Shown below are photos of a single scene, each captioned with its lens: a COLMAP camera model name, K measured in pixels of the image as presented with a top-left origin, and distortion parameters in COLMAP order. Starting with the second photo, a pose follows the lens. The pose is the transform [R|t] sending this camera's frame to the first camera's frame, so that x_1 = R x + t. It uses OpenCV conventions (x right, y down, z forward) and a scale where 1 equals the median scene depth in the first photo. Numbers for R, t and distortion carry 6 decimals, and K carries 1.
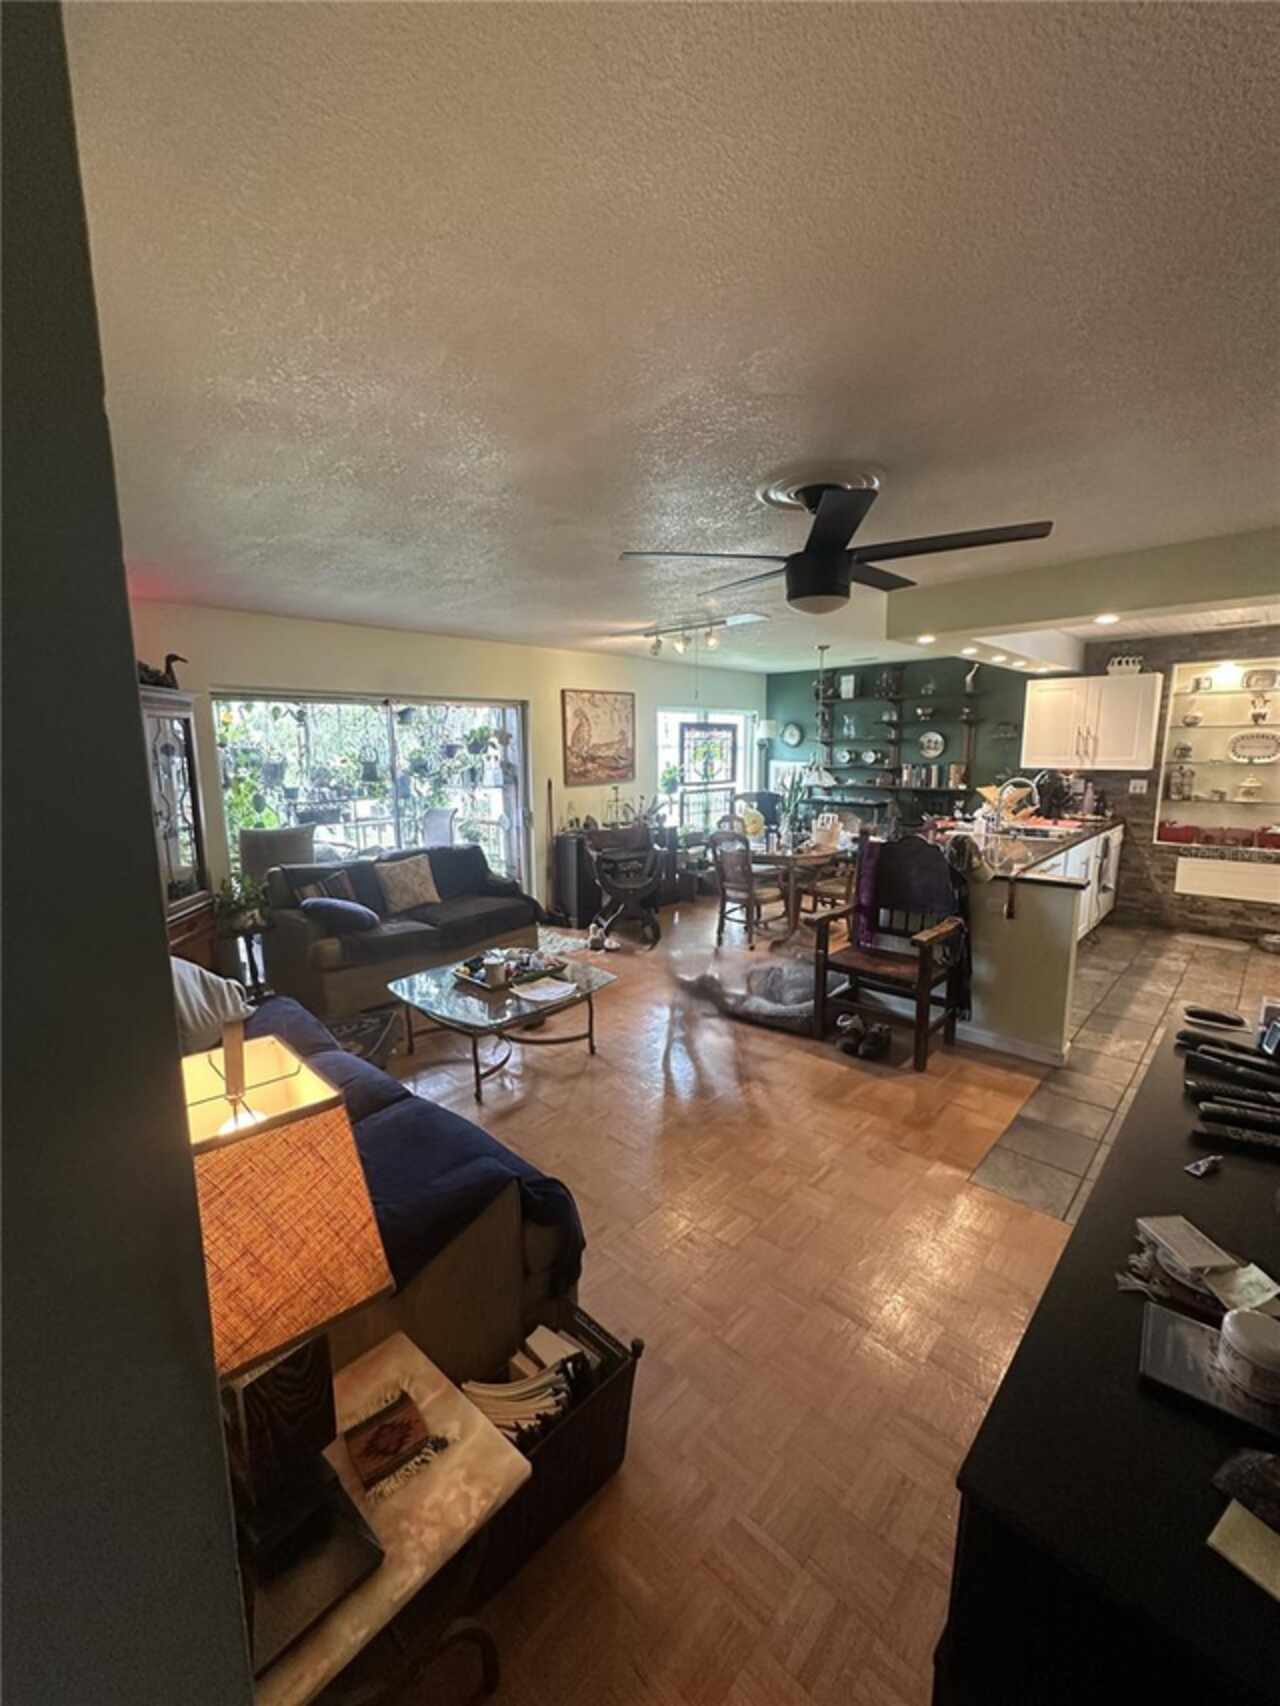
lens RADIAL K [[686.7, 0, 635.9], [0, 686.7, 853.9], [0, 0, 1]] dist [-0.000899, 0.000617]
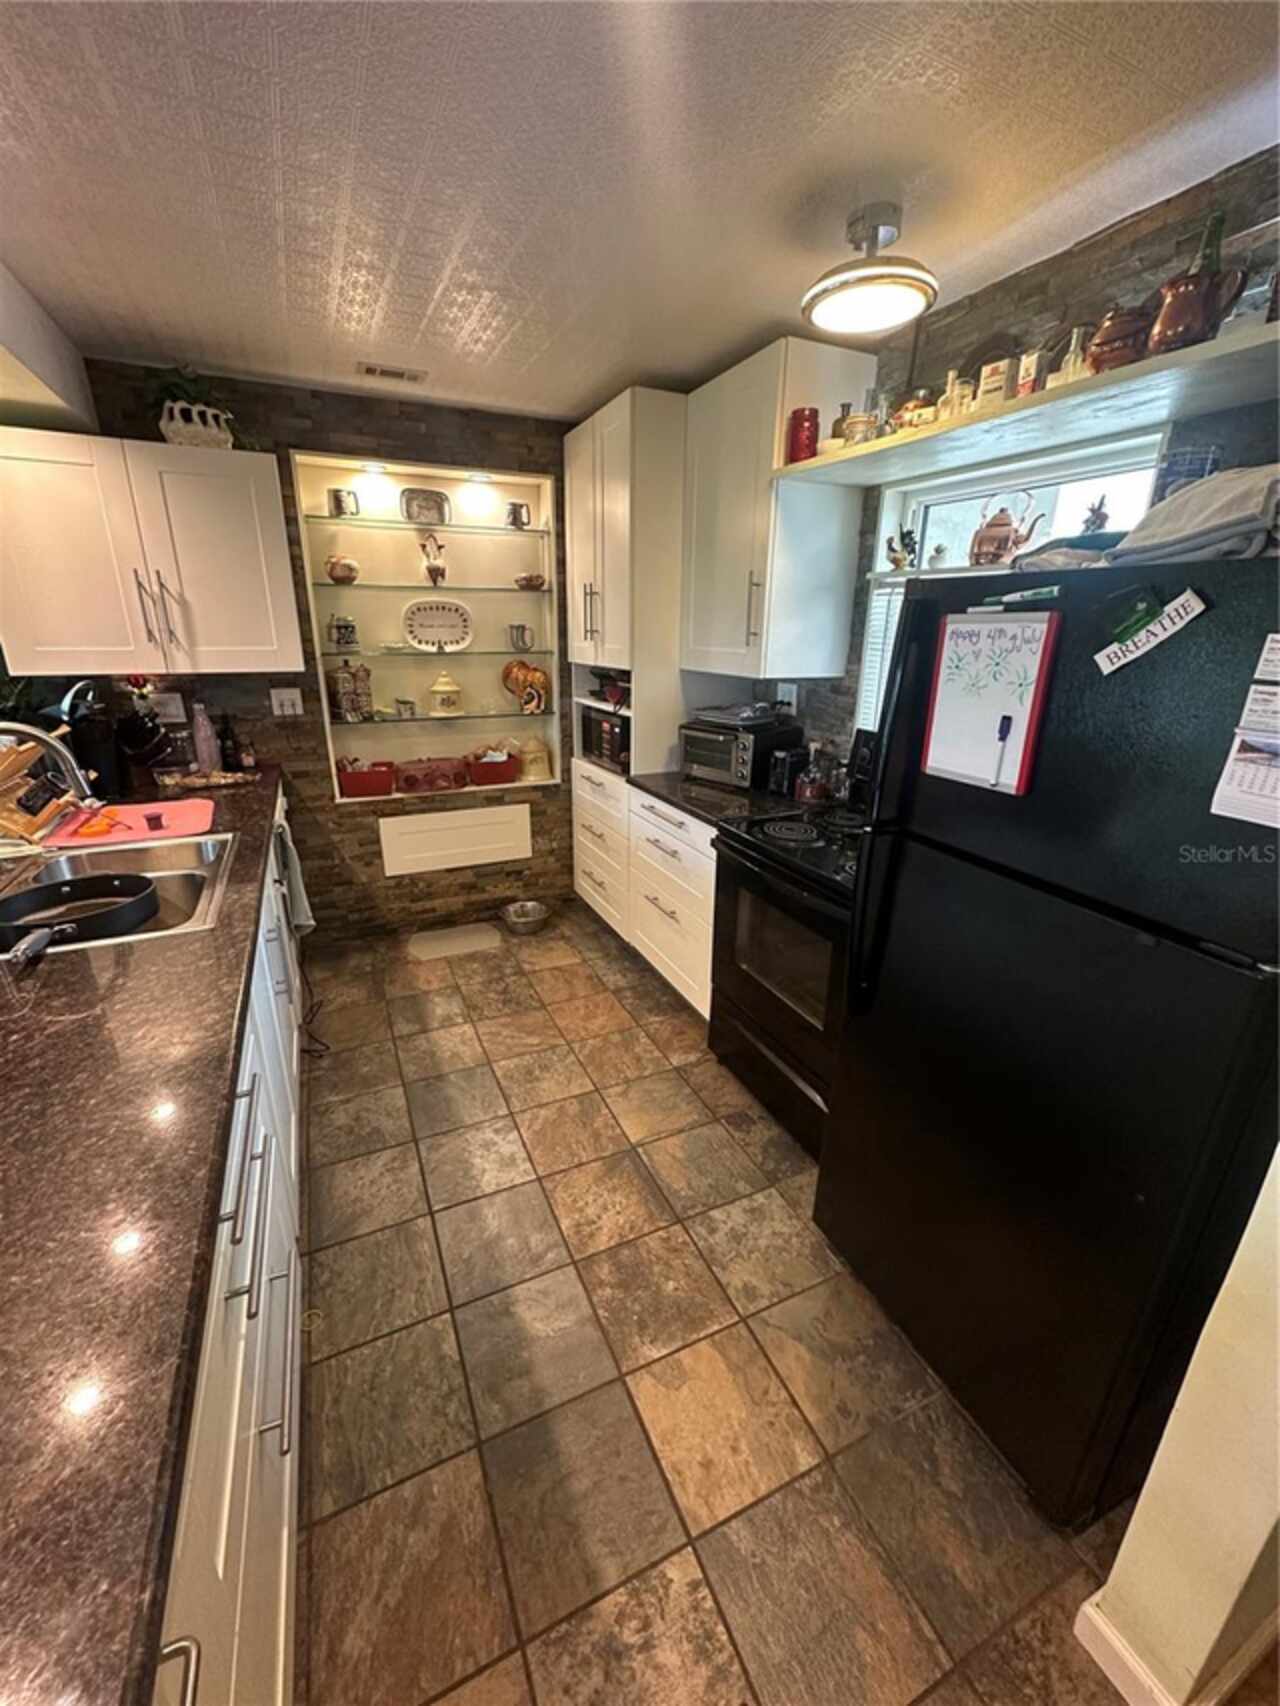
lens RADIAL K [[686.7, 0, 642.2], [0, 686.7, 855.1], [0, 0, 1]] dist [-0.000899, 0.000617]
pose [[0.366343, -0.286449, 0.885291, 0.336275], [0.131279, 0.957829, 0.255595, -0.084639], [-0.921173, 0.022585, 0.388498, 0.552000]]
